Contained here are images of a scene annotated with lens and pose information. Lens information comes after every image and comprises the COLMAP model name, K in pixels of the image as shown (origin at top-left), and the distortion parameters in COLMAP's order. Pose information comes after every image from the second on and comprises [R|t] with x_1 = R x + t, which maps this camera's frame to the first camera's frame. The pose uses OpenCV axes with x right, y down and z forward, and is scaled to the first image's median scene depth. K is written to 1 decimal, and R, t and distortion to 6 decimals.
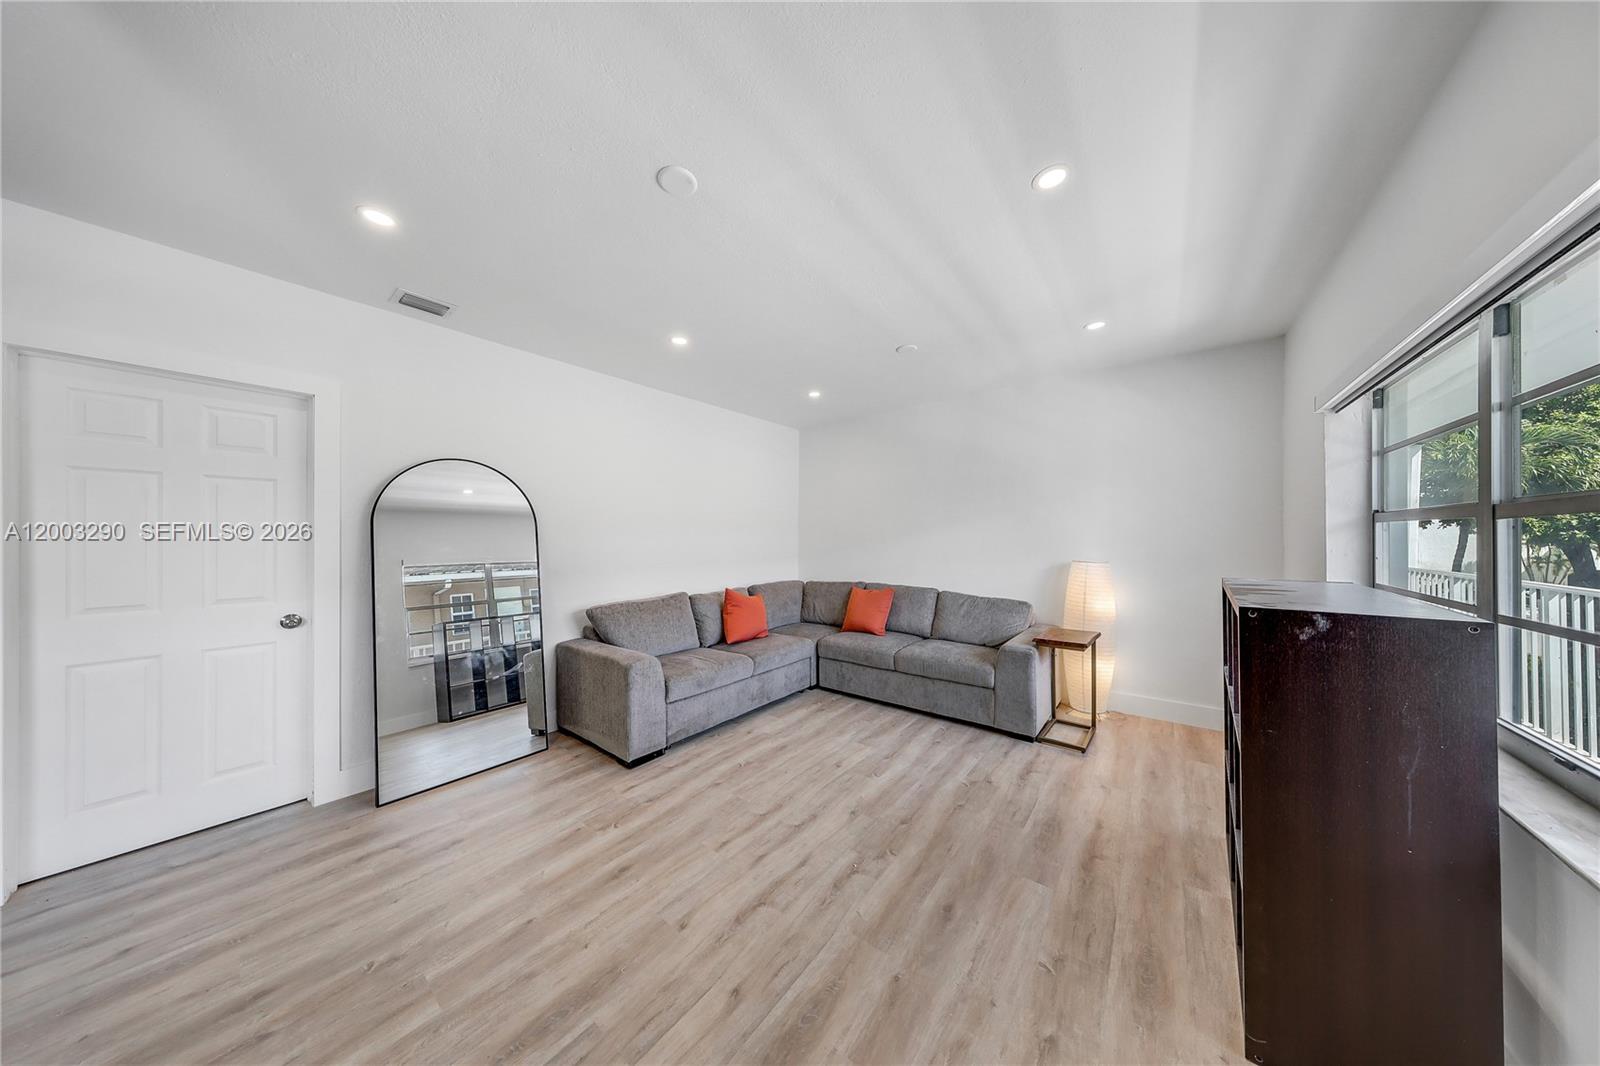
lens RADIAL K [[458.8, 0, 800.0], [0, 458.8, 533.0], [0, 0, 1]] dist [-0.006120, 0.000005]
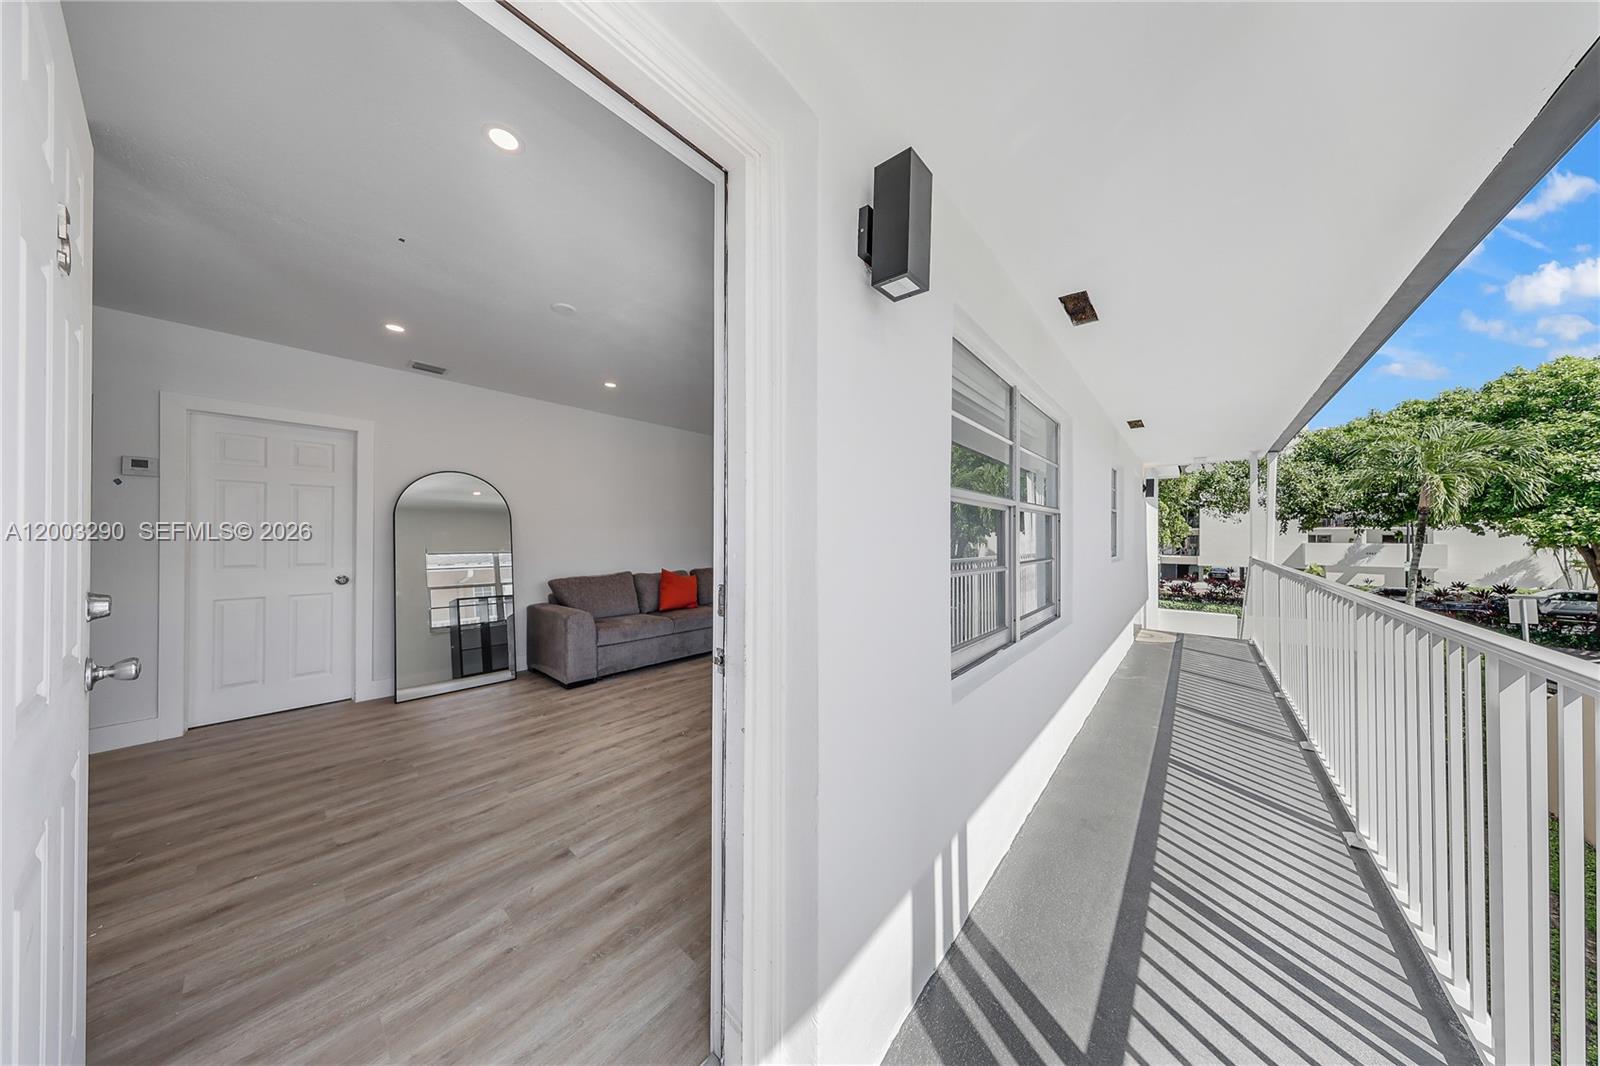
lens RADIAL K [[458.8, 0, 800.0], [0, 458.8, 533.0], [0, 0, 1]] dist [-0.006120, 0.000005]
pose [[0.998820, 0.003420, -0.048452, 0.464049], [-0.003479, 0.999993, -0.001143, 0.031824], [0.048447, 0.001310, 0.998825, -0.430302]]
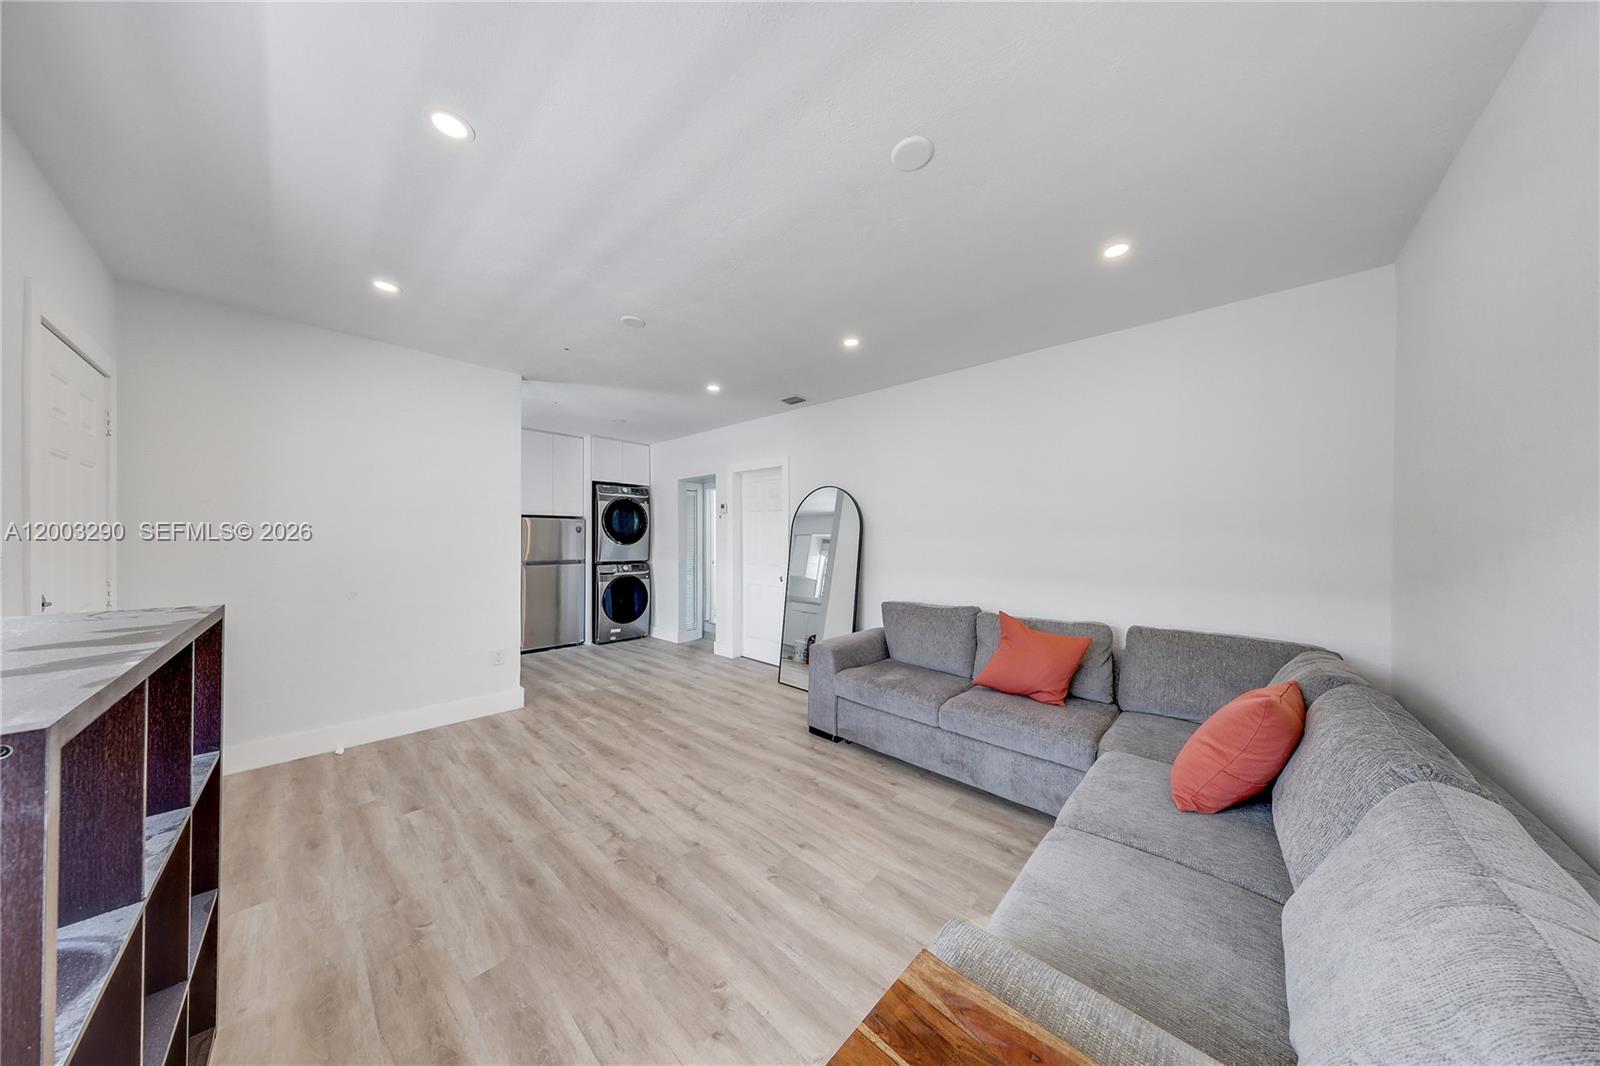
lens RADIAL K [[474.8, 0, 798.7], [0, 474.8, 539.6], [0, 0, 1]] dist [0.000271, 0.000102]
pose [[-0.073766, 0.007427, -0.997248, 0.962713], [0.005787, 0.999959, 0.007019, 0.002280], [0.997259, -0.005253, -0.073806, 1.186686]]
